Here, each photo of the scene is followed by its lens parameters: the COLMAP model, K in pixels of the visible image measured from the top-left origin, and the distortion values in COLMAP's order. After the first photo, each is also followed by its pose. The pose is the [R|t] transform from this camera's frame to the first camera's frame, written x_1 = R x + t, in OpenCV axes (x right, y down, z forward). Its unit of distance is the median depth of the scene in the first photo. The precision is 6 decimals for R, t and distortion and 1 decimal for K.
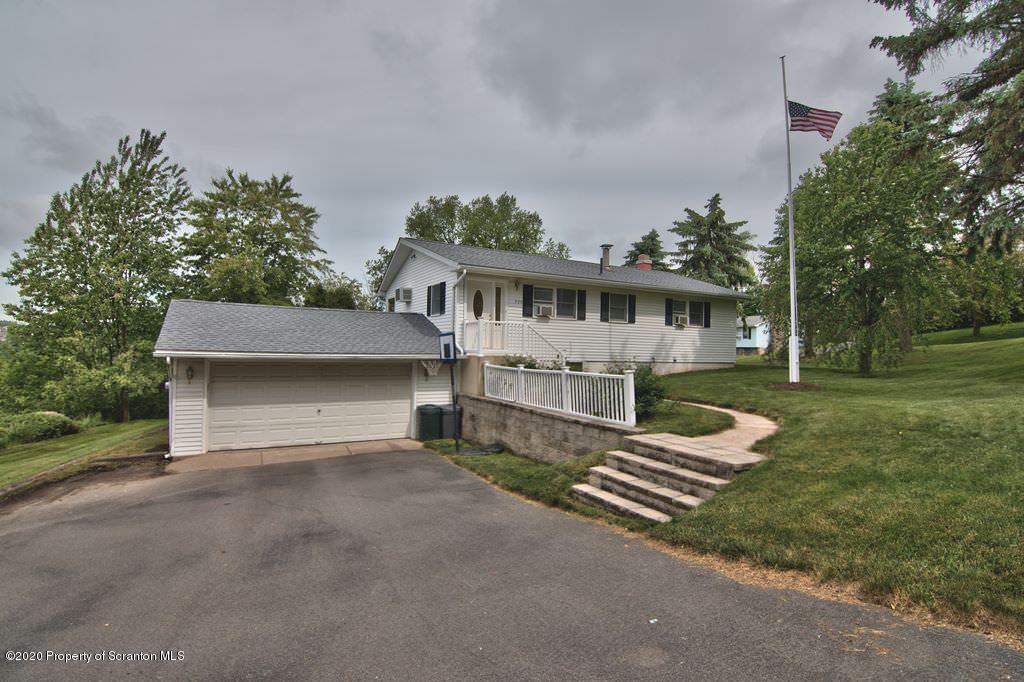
lens RADIAL K [[502.0, 0, 512.0], [0, 502.0, 341.0], [0, 0, 1]] dist [-0.028565, -0.017498]
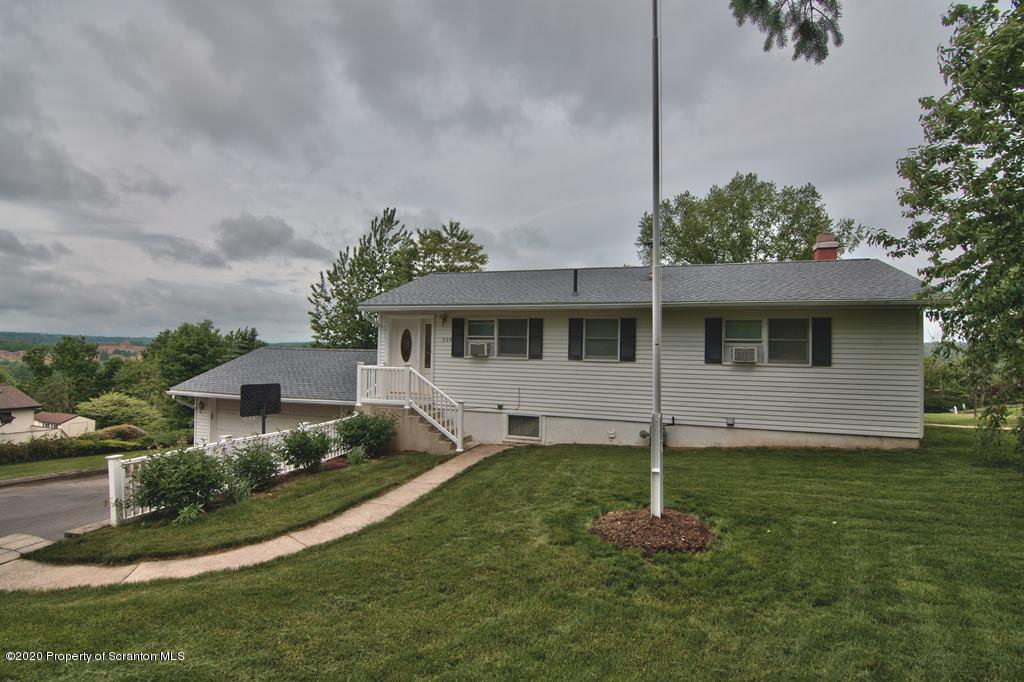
lens RADIAL K [[494.9, 0, 508.9], [0, 494.9, 342.5], [0, 0, 1]] dist [-0.001411, -0.016940]
pose [[0.672437, -0.018739, -0.739917, 0.648358], [0.011429, 0.999823, -0.014934, -0.055715], [0.740066, 0.001585, 0.672532, 0.482072]]
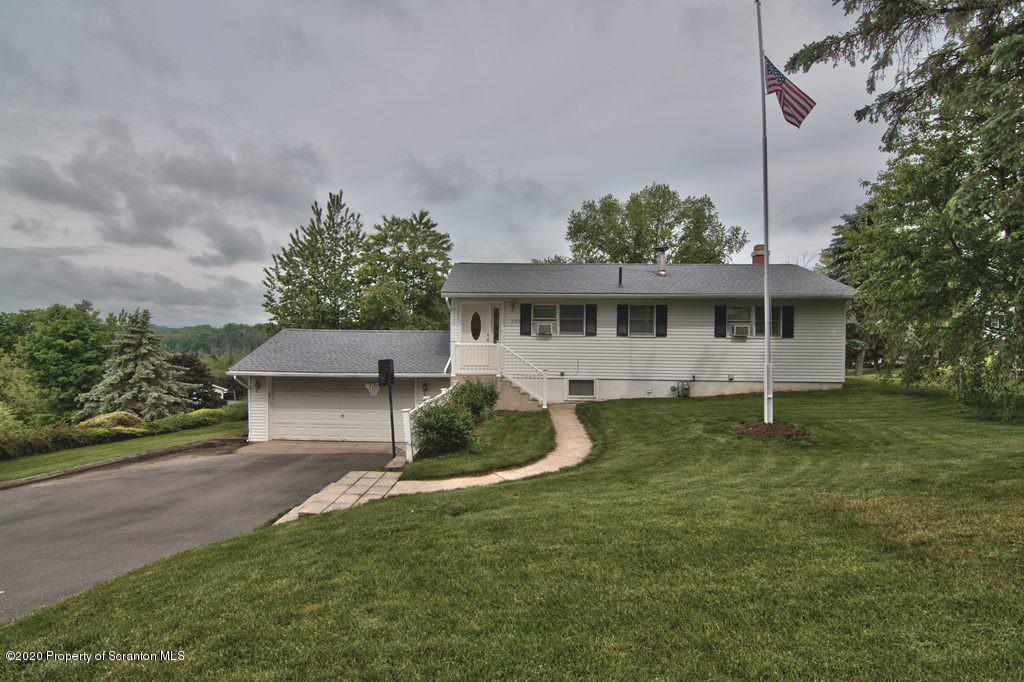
lens RADIAL K [[494.9, 0, 508.9], [0, 494.9, 342.5], [0, 0, 1]] dist [-0.001411, -0.016940]
pose [[0.845713, -0.003281, -0.533628, 0.509409], [0.019694, 0.999492, 0.025066, -0.056063], [0.533274, -0.031707, 0.845348, 0.116343]]
